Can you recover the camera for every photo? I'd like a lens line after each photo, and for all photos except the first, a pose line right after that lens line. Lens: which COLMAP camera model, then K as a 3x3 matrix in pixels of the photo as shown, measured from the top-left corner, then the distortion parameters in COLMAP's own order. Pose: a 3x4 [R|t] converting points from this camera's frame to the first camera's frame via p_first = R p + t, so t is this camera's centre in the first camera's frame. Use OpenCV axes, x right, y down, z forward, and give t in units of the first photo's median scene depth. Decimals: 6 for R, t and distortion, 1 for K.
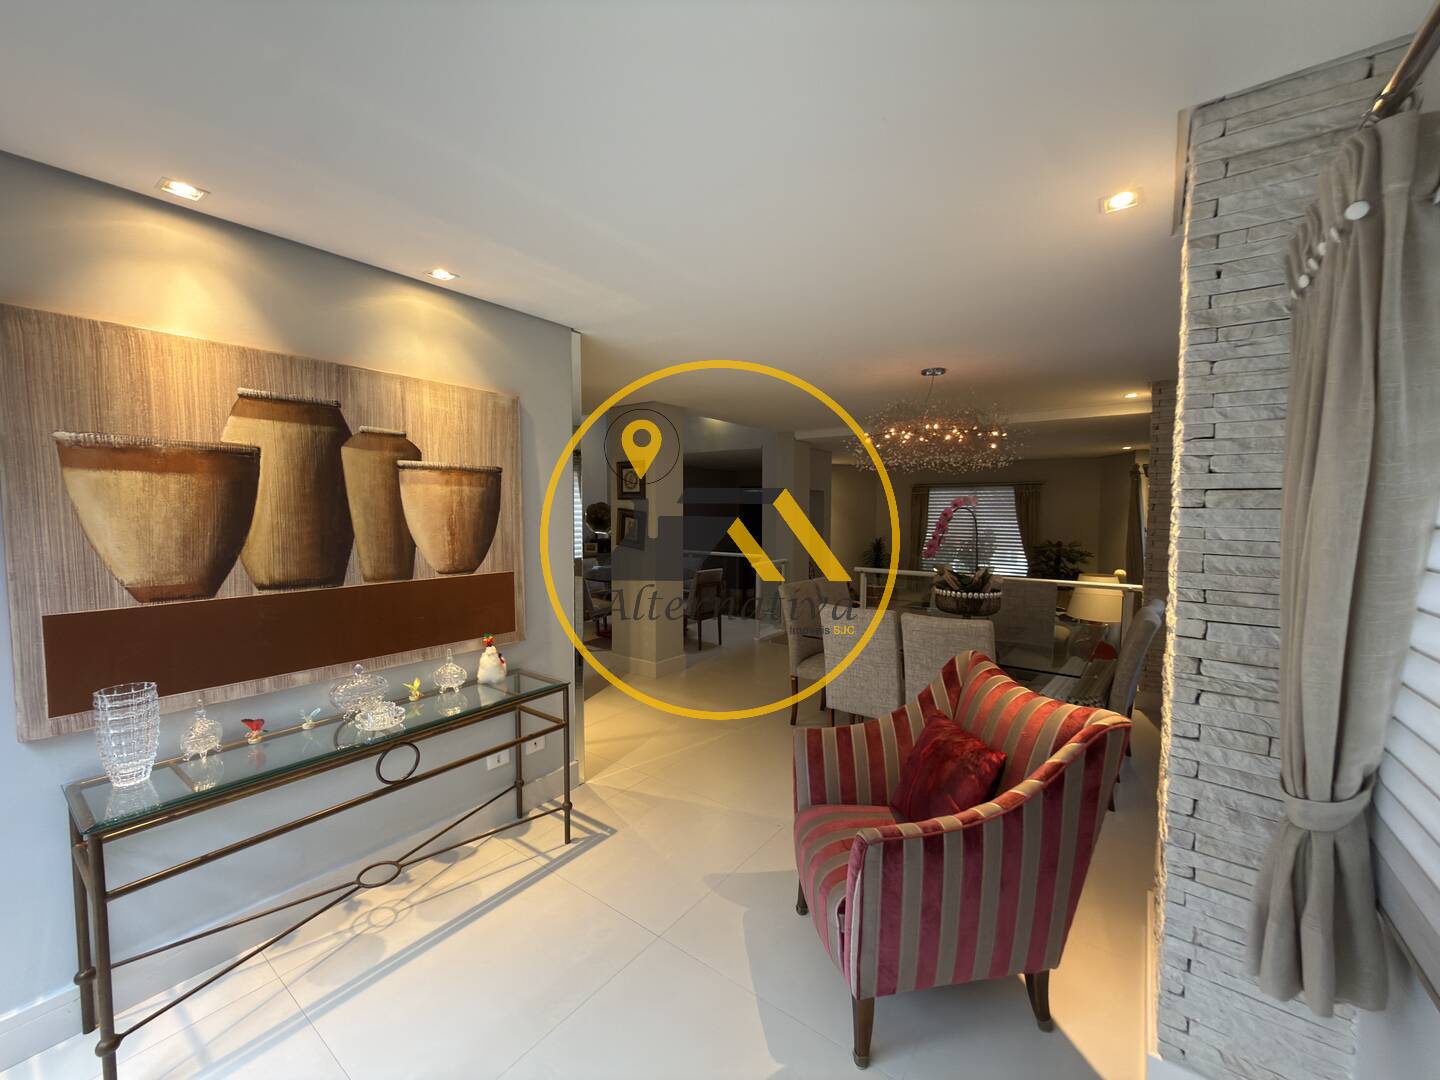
lens RADIAL K [[576.4, 0, 719.7], [0, 576.4, 548.1], [0, 0, 1]] dist [0.000079, -0.000096]
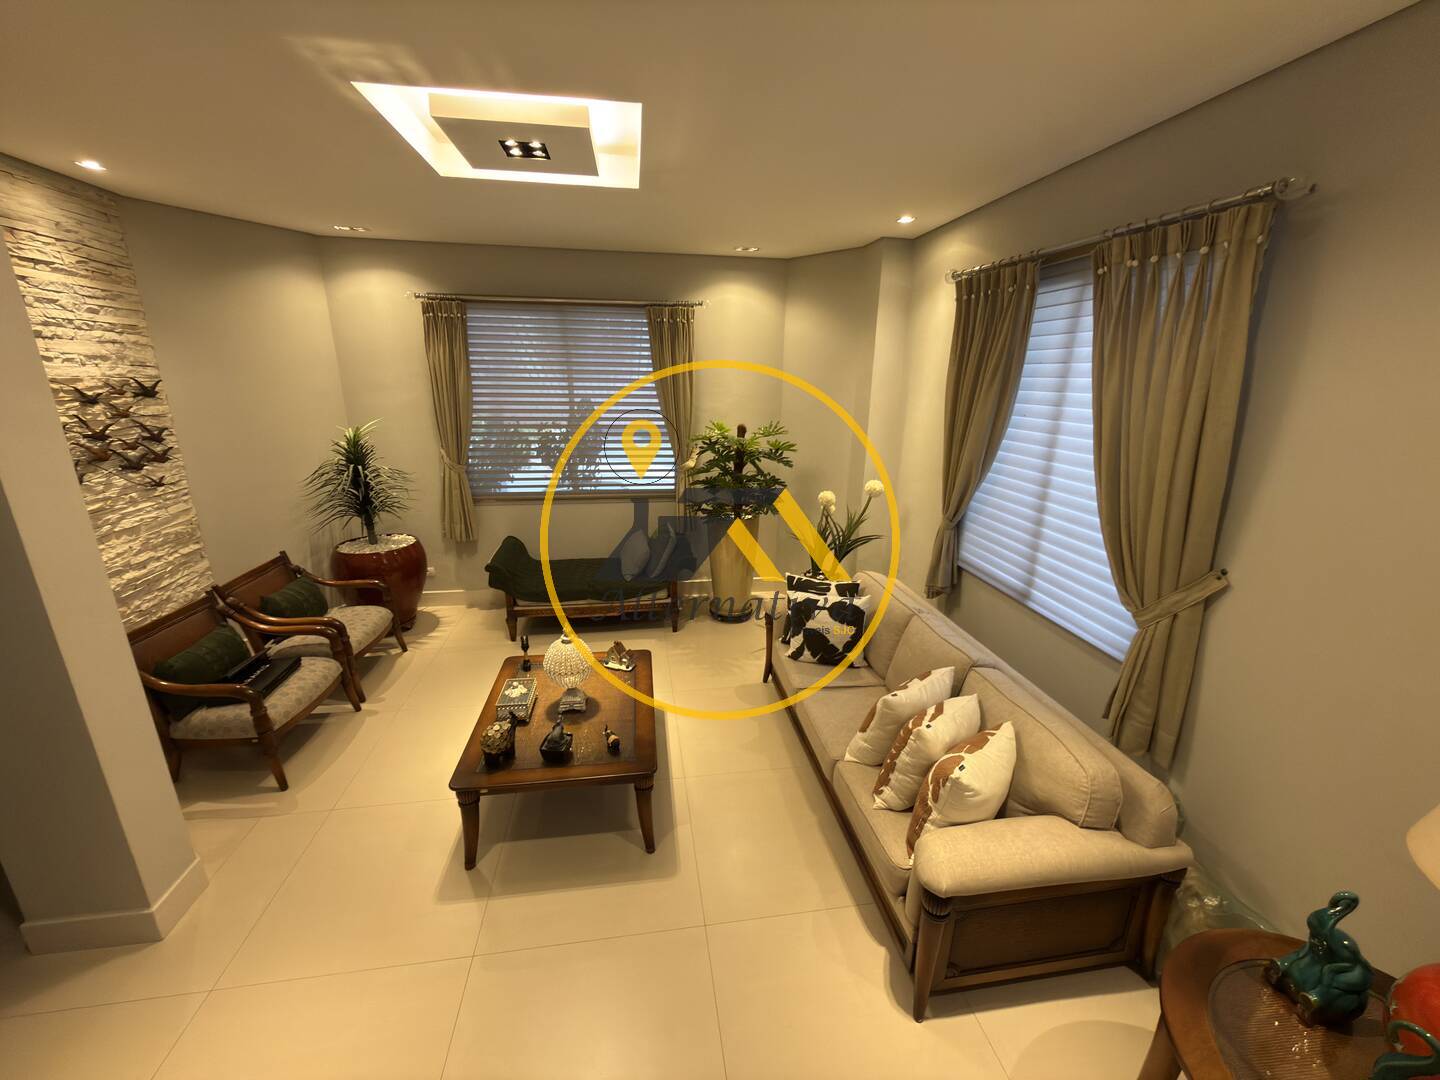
lens RADIAL K [[576.4, 0, 723.7], [0, 576.4, 536.6], [0, 0, 1]] dist [0.000079, -0.000096]
pose [[0.699586, -0.184840, 0.690227, 0.352297], [0.038039, 0.974227, 0.222338, -0.051322], [-0.713535, -0.129289, 0.688587, 1.120245]]
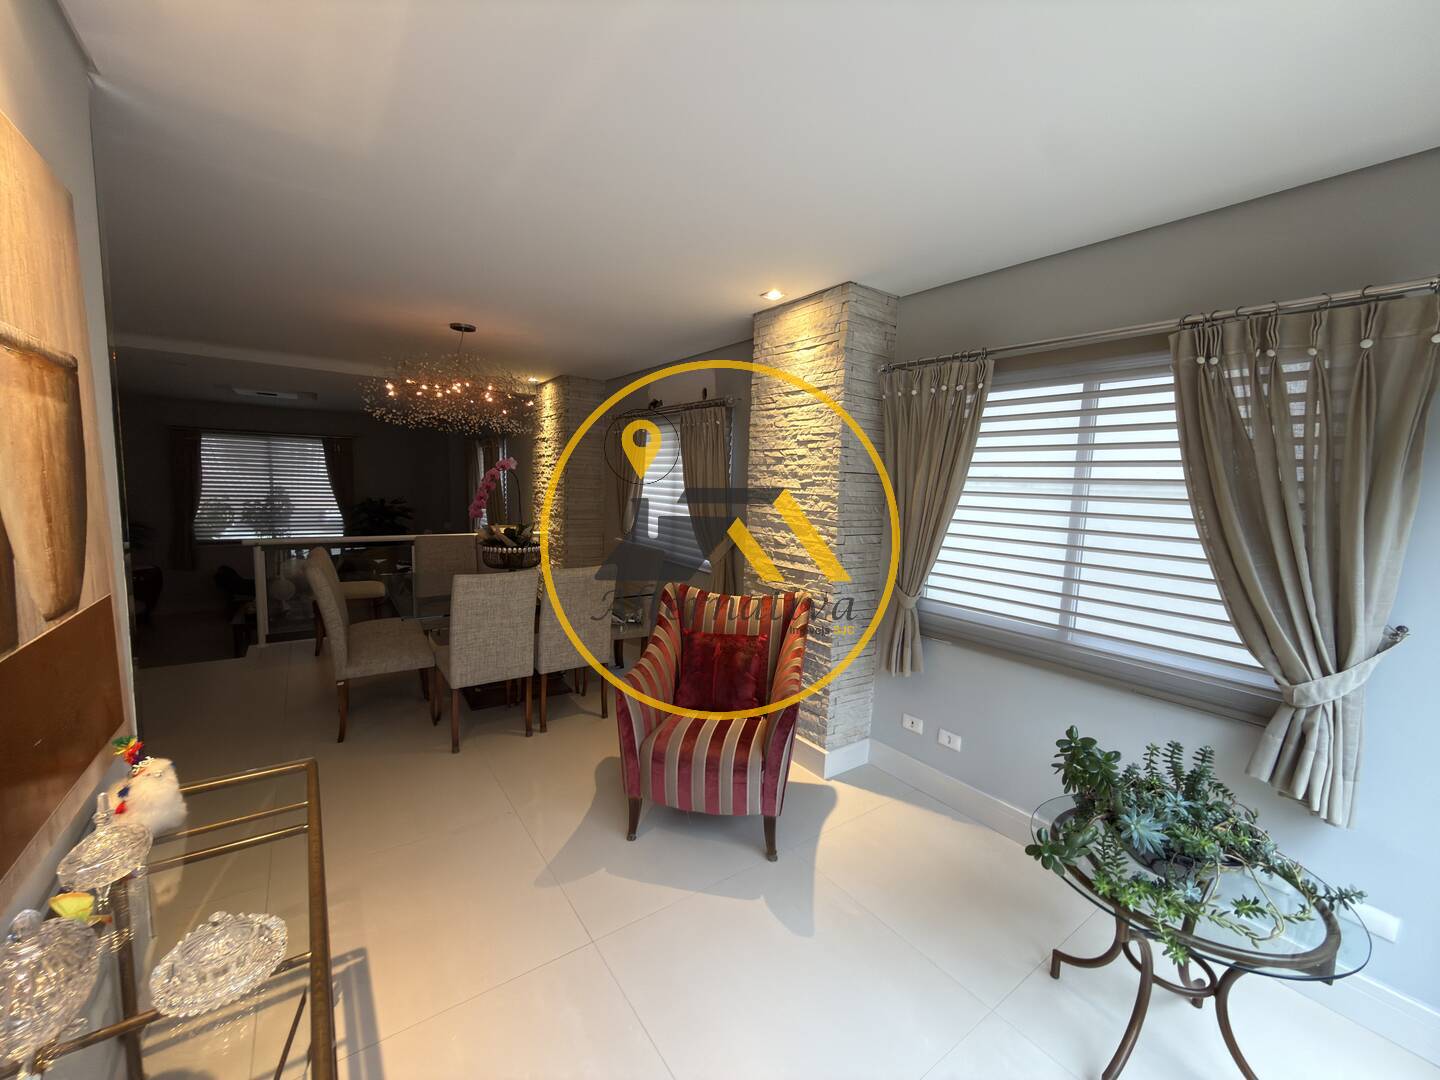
lens RADIAL K [[576.4, 0, 723.6], [0, 576.4, 540.7], [0, 0, 1]] dist [0.000079, -0.000096]
pose [[0.303712, -0.092552, 0.948258, -0.339963], [0.031159, 0.995703, 0.087203, -0.013287], [-0.952254, 0.003062, 0.305291, 0.210145]]
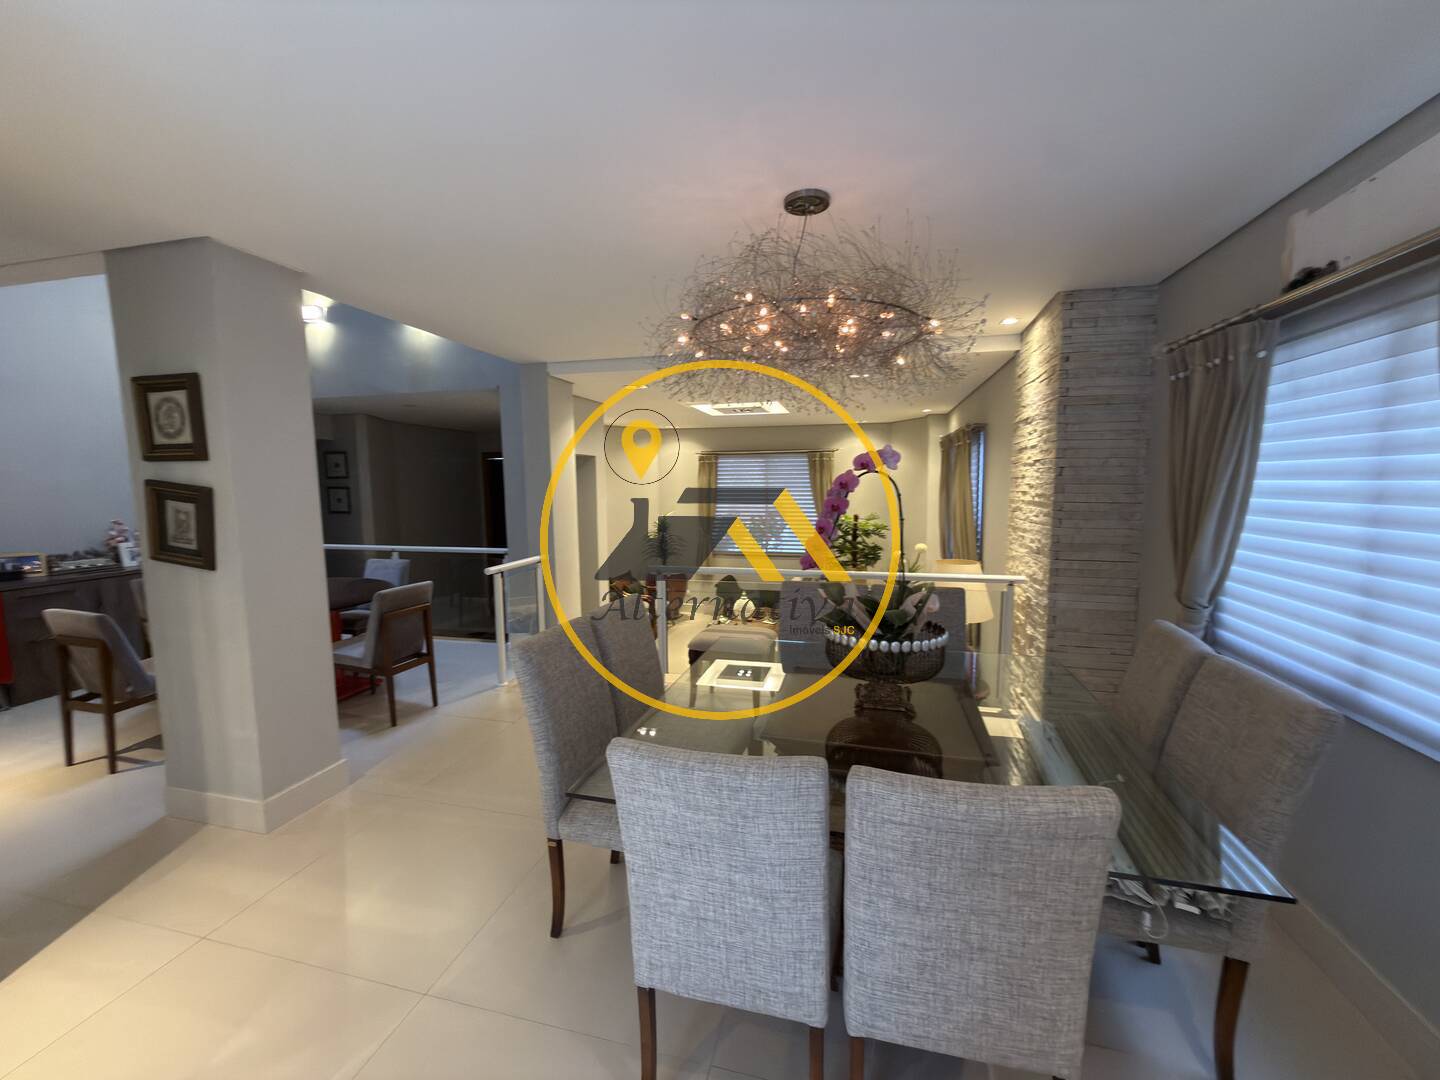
lens RADIAL K [[576.4, 0, 718.6], [0, 576.4, 543.4], [0, 0, 1]] dist [0.000079, -0.000096]
pose [[0.924414, -0.049862, 0.378117, 0.069431], [0.036231, 0.998414, 0.043083, -0.022984], [-0.379665, -0.026127, 0.924755, 0.412290]]
